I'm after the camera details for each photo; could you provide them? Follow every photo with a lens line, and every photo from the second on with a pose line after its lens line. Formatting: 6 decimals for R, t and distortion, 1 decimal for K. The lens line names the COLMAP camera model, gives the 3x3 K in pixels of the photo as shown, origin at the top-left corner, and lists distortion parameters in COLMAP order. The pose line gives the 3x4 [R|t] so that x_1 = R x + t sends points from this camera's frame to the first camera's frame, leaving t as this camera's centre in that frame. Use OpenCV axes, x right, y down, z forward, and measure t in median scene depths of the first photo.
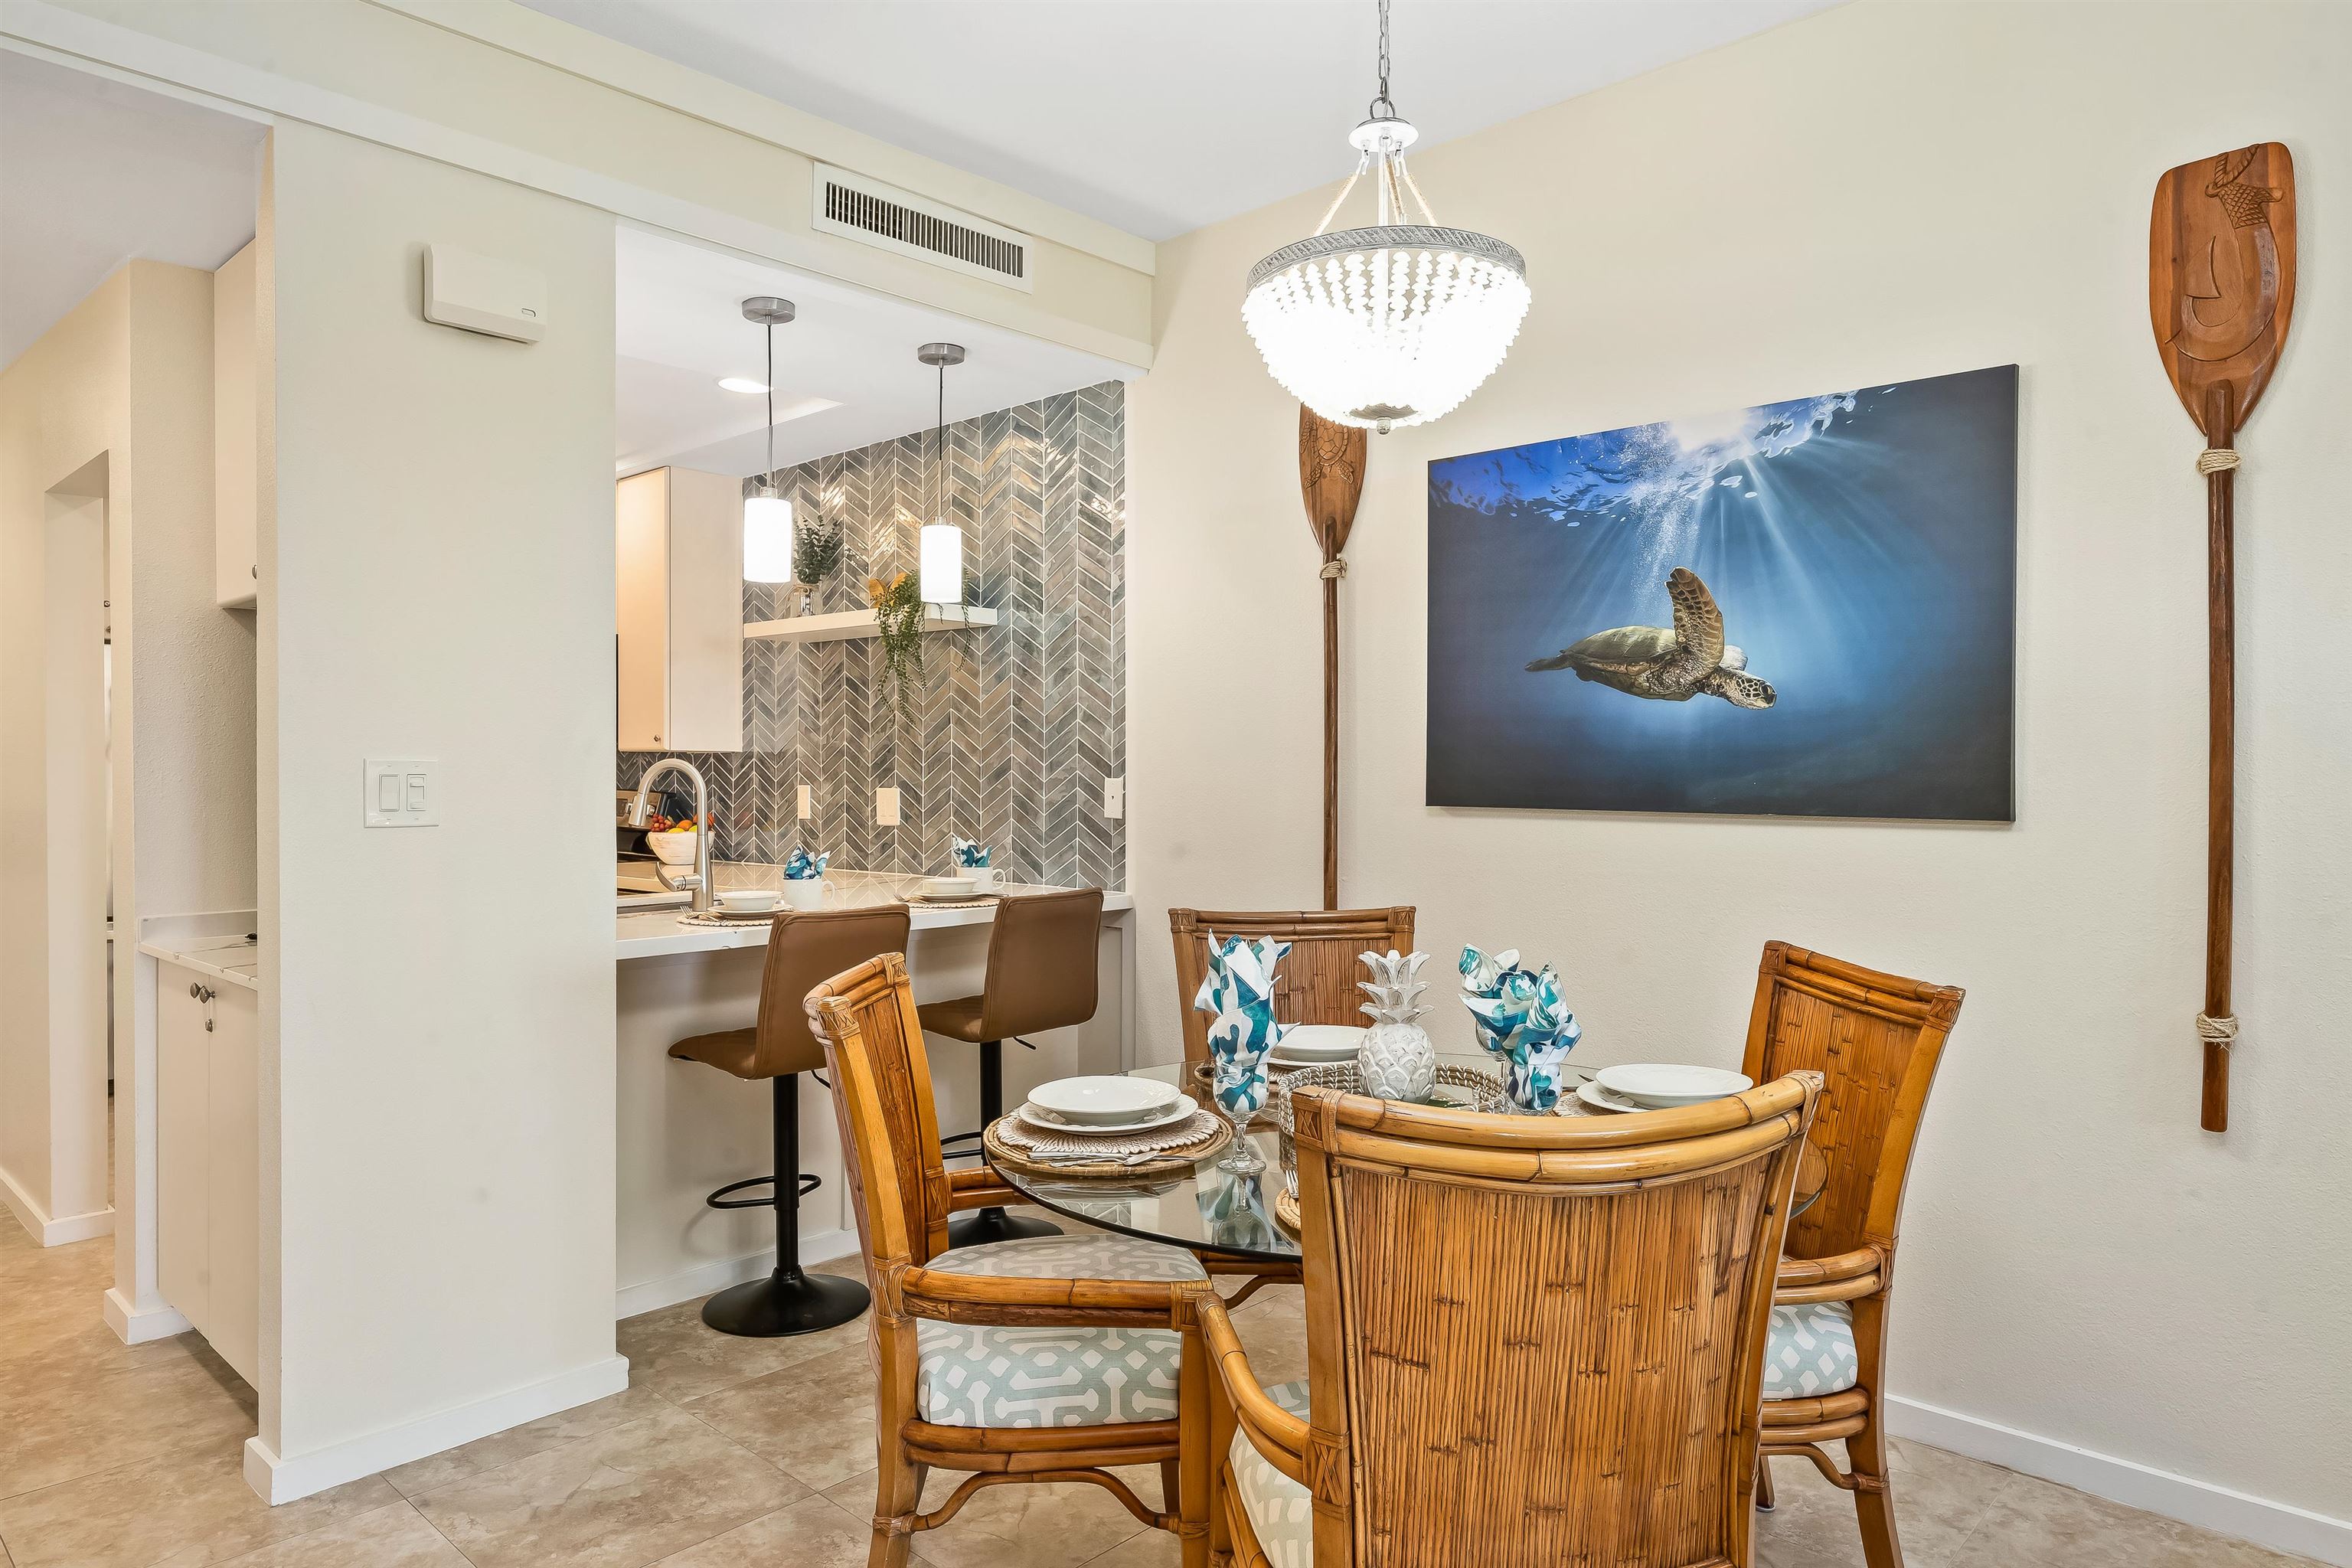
lens RADIAL K [[1503.4, 0, 1172.1], [0, 1503.4, 788.2], [0, 0, 1]] dist [0.007600, 0.004238]
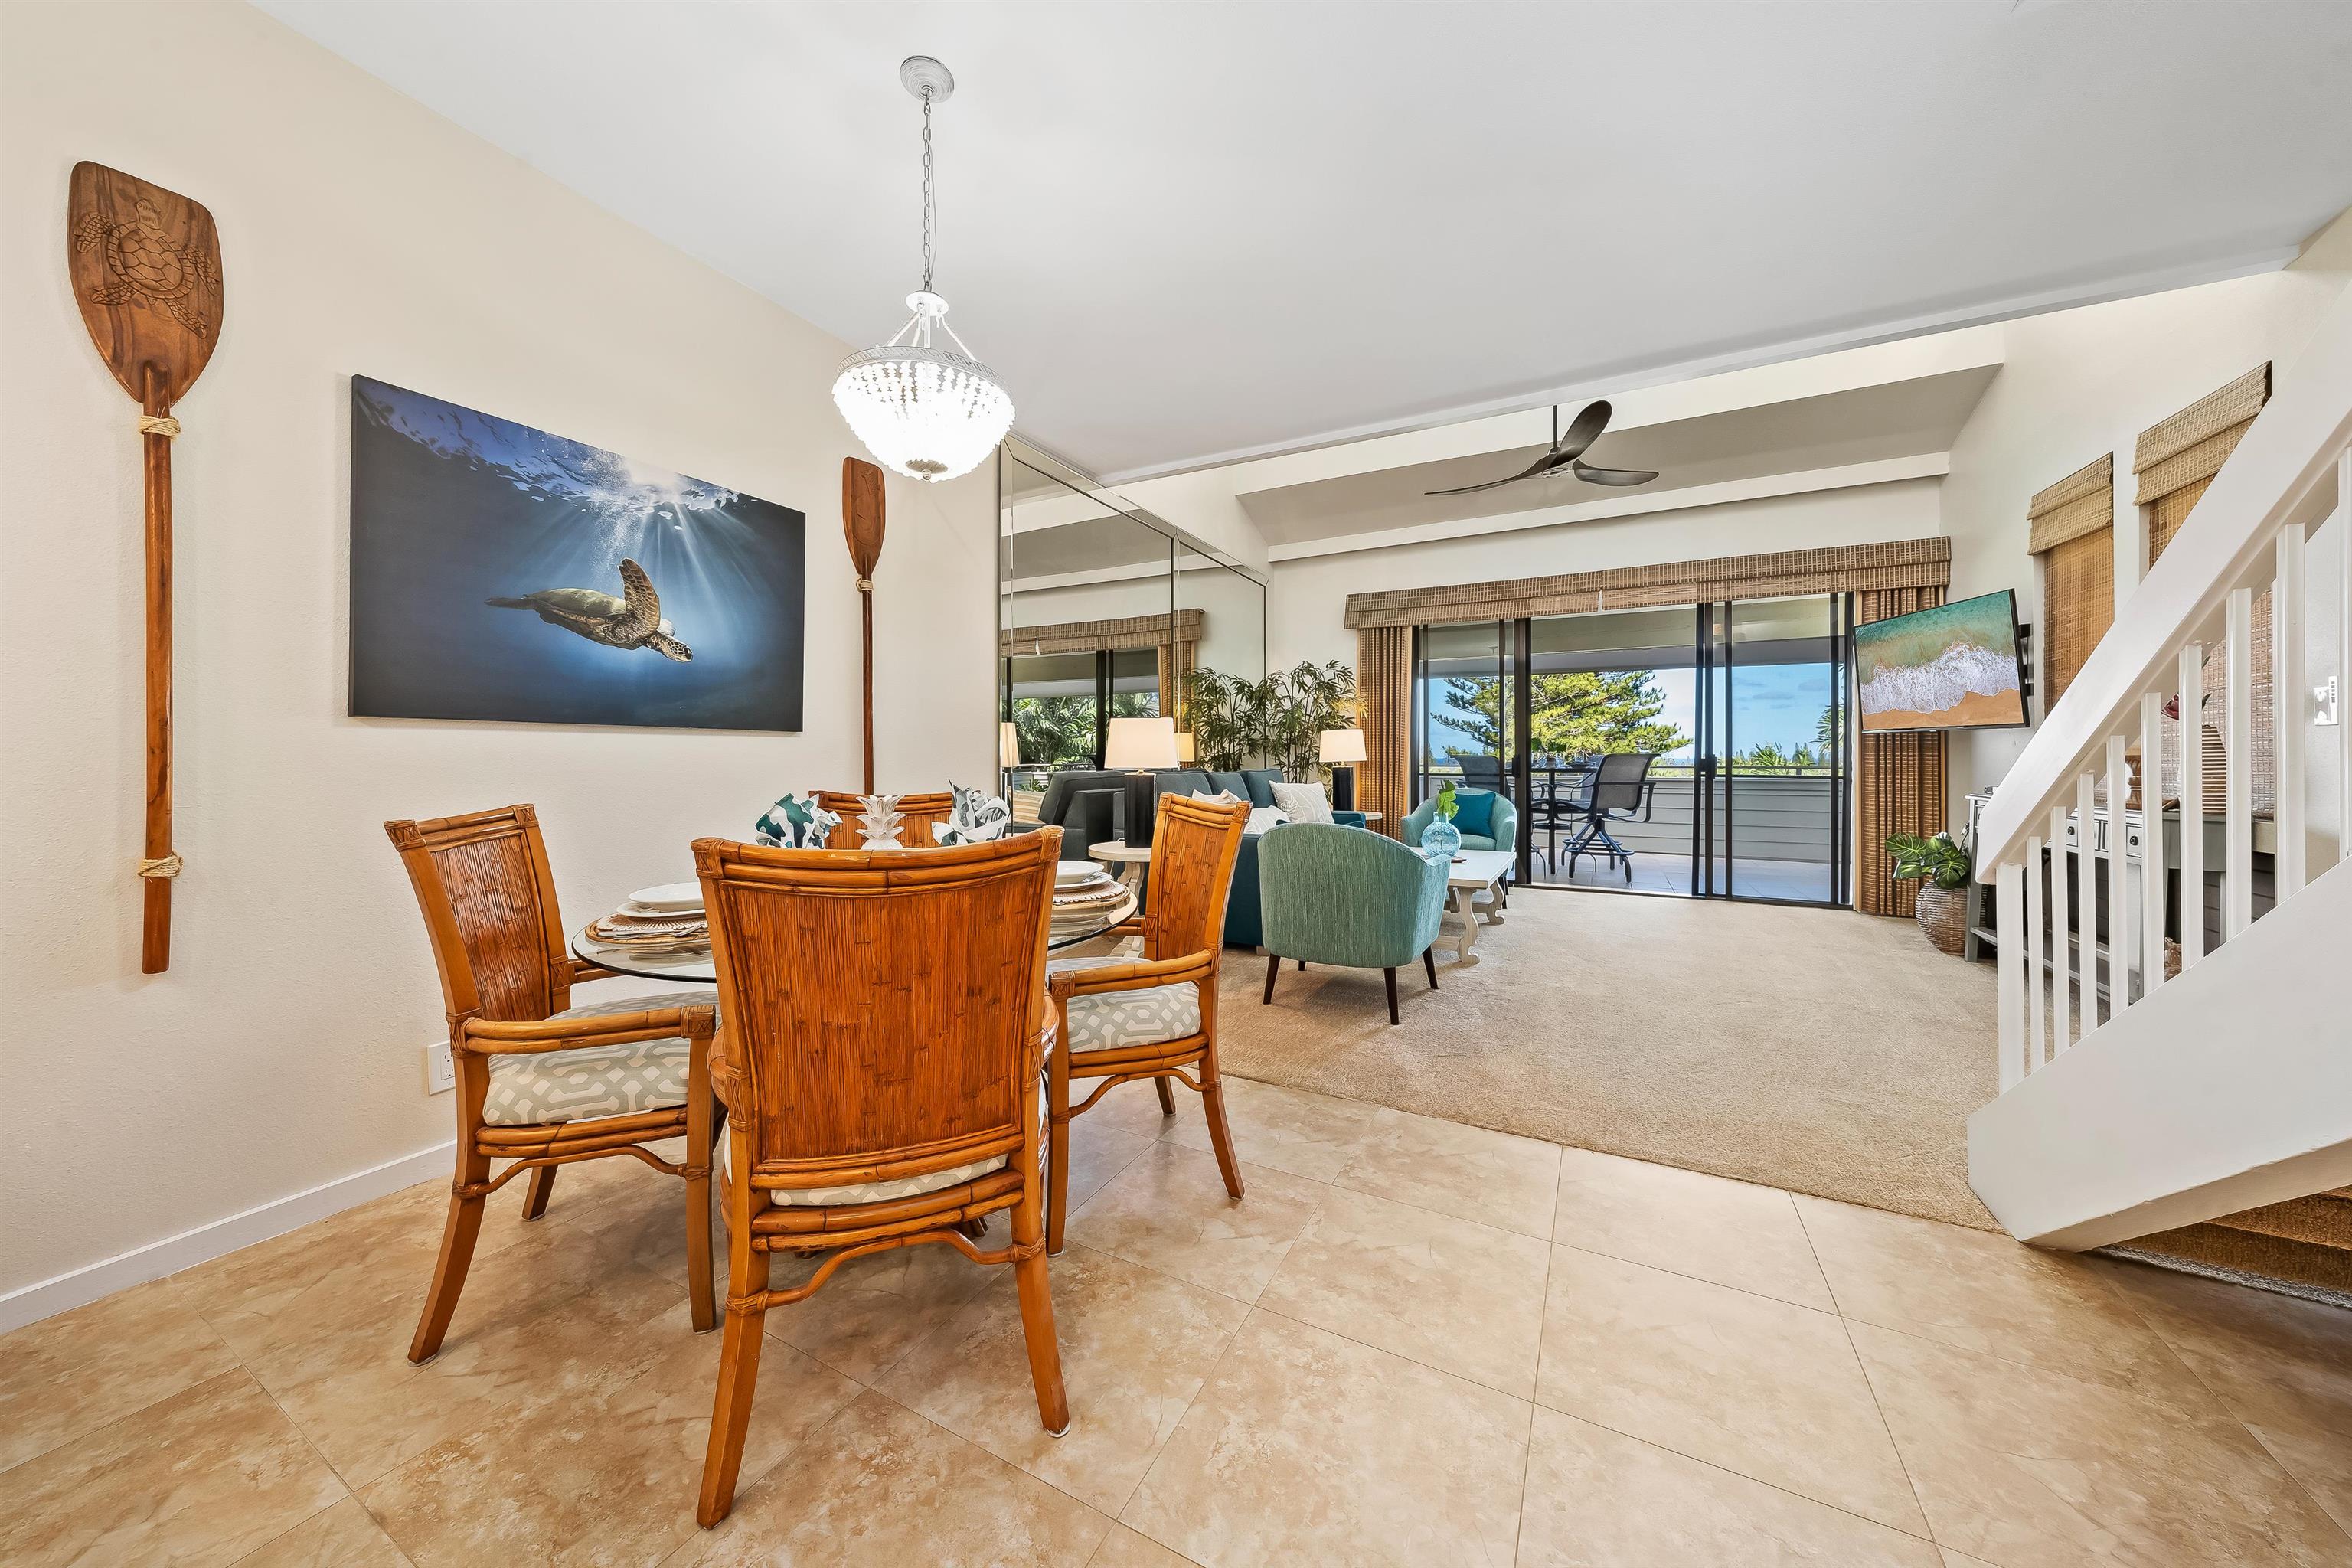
lens RADIAL K [[804.3, 0, 1179.9], [0, 804.3, 753.8], [0, 0, 1]] dist [-0.003739, 0.000892]
pose [[-0.293316, 0.001155, 0.956015, -0.566500], [0.015283, 0.999877, 0.003481, 0.049109], [-0.955893, 0.015632, -0.293298, 0.713116]]
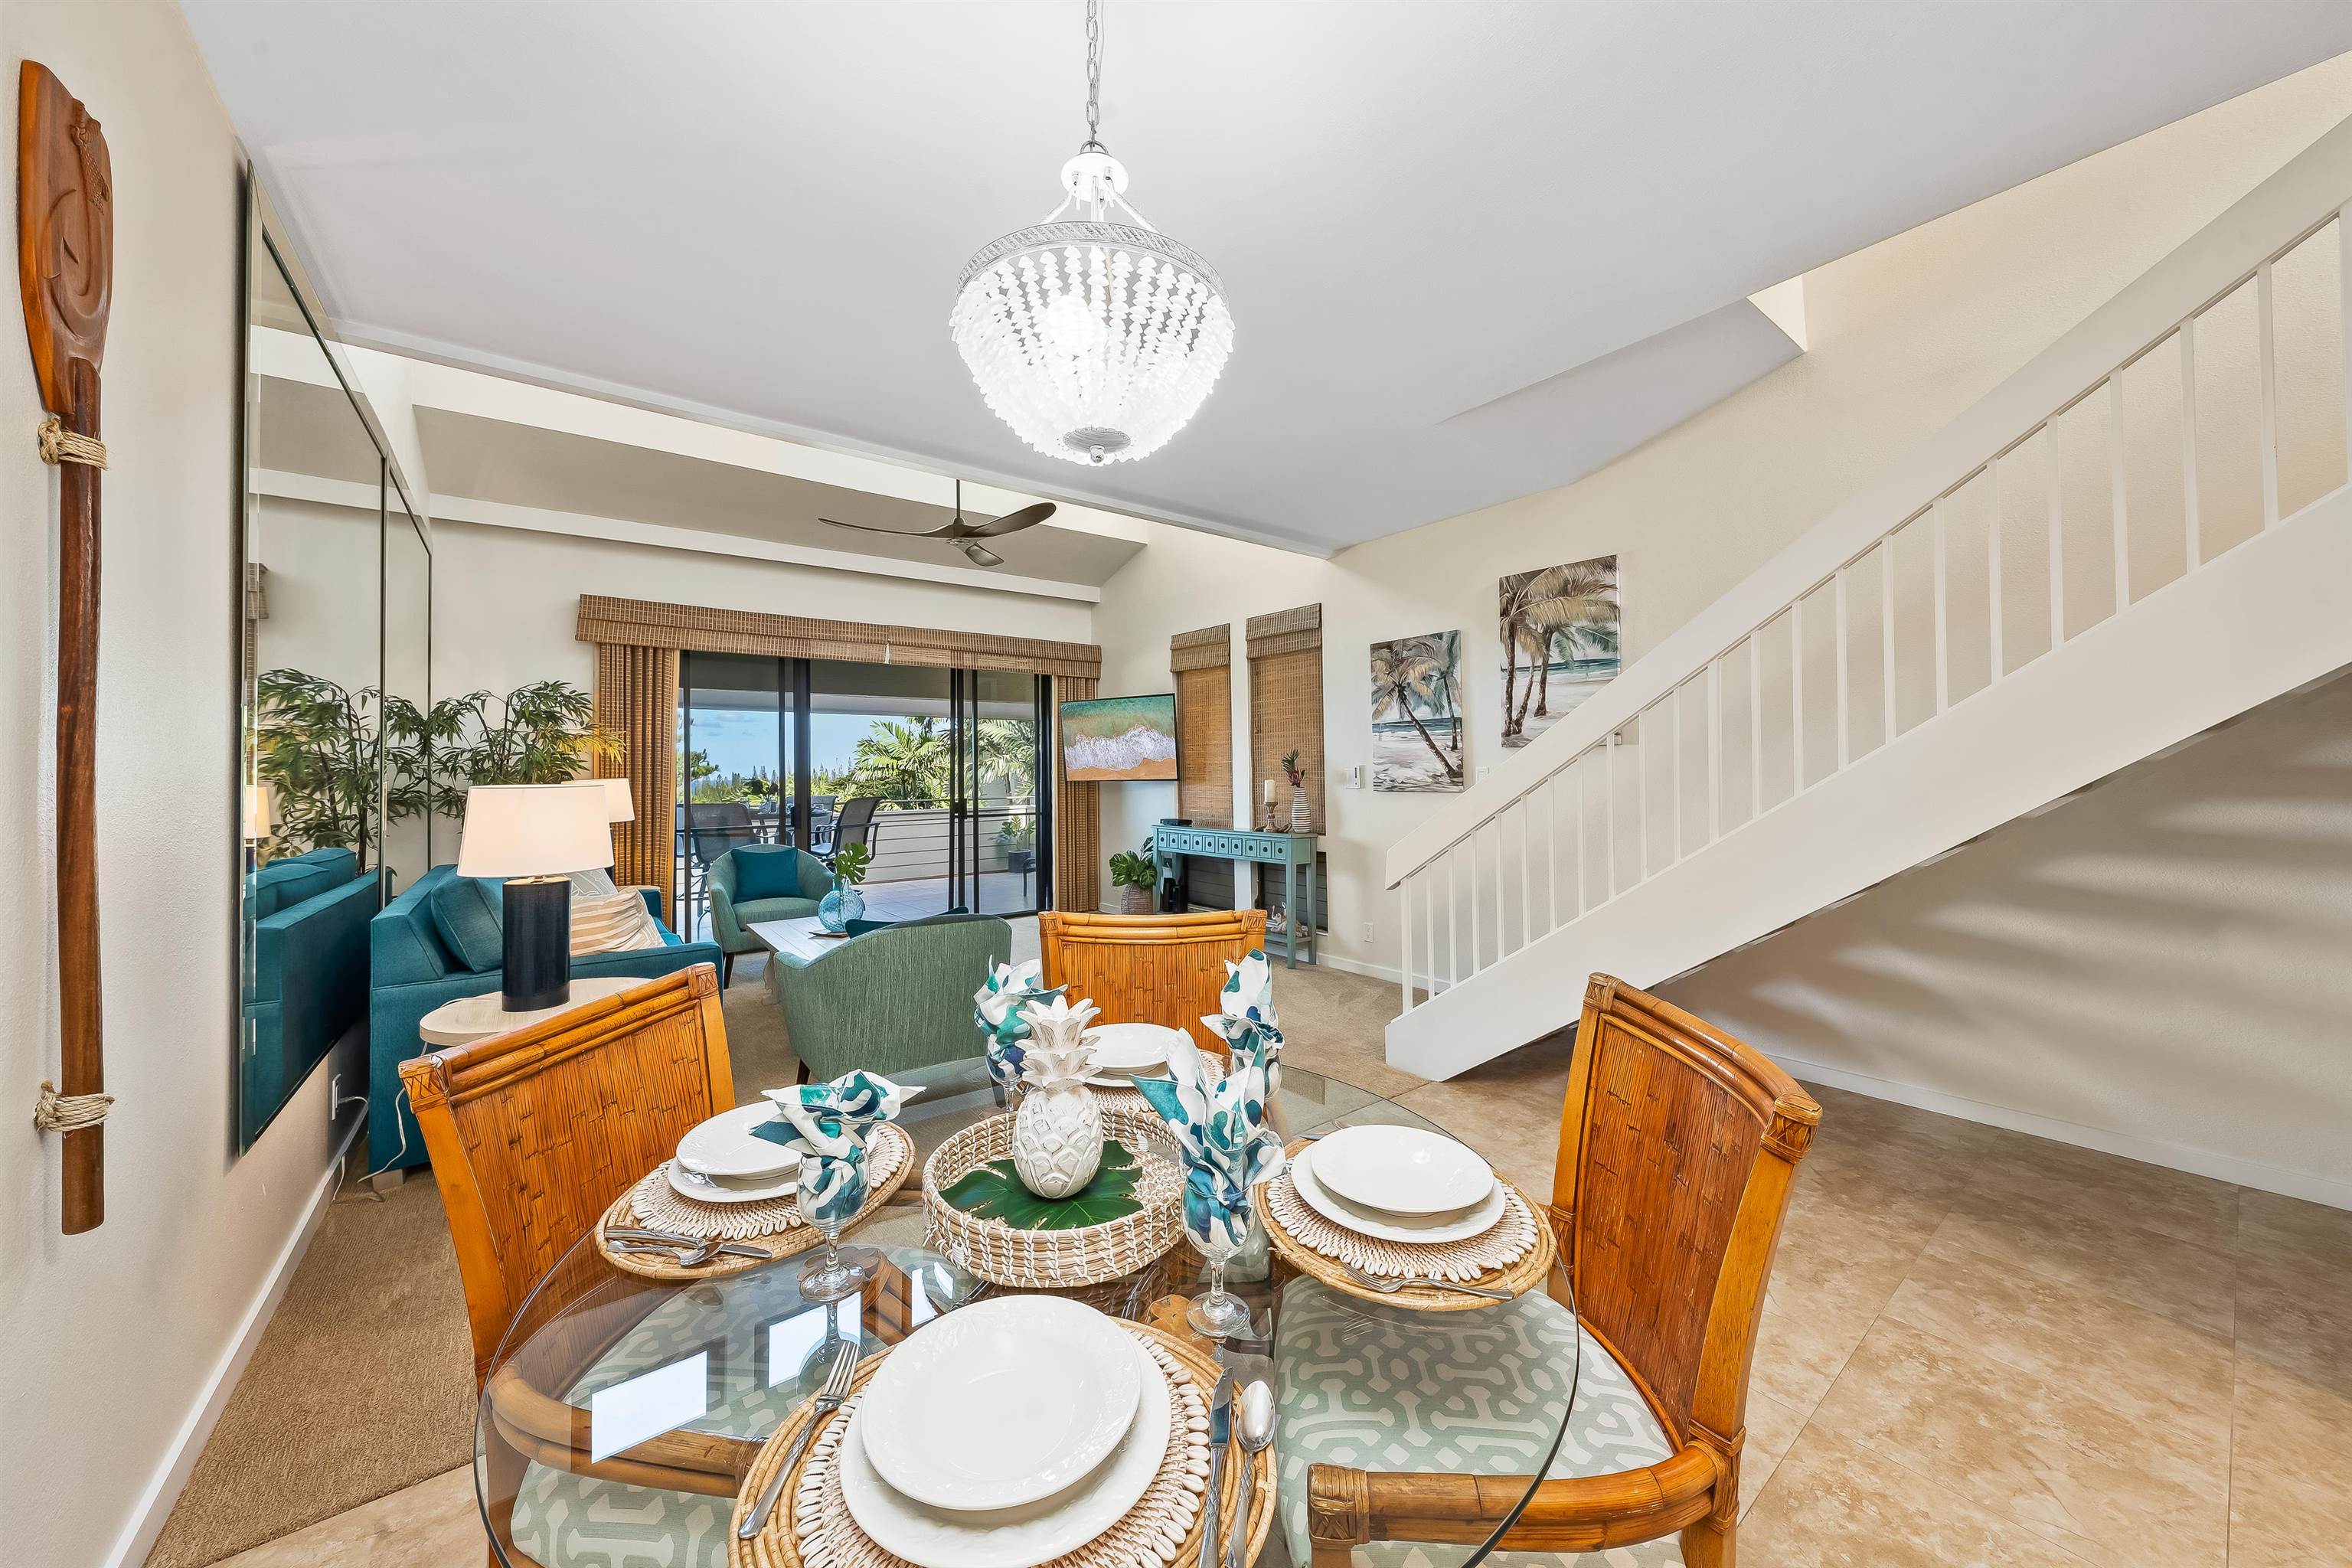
lens RADIAL K [[816.5, 0, 1165.2], [0, 816.5, 754.5], [0, 0, 1]] dist [0.003420, 0.000008]
pose [[-0.989865, 0.010123, 0.141649, 0.024062], [0.009289, 0.999935, -0.006545, -0.027868], [-0.141707, -0.005163, -0.989895, 1.108659]]
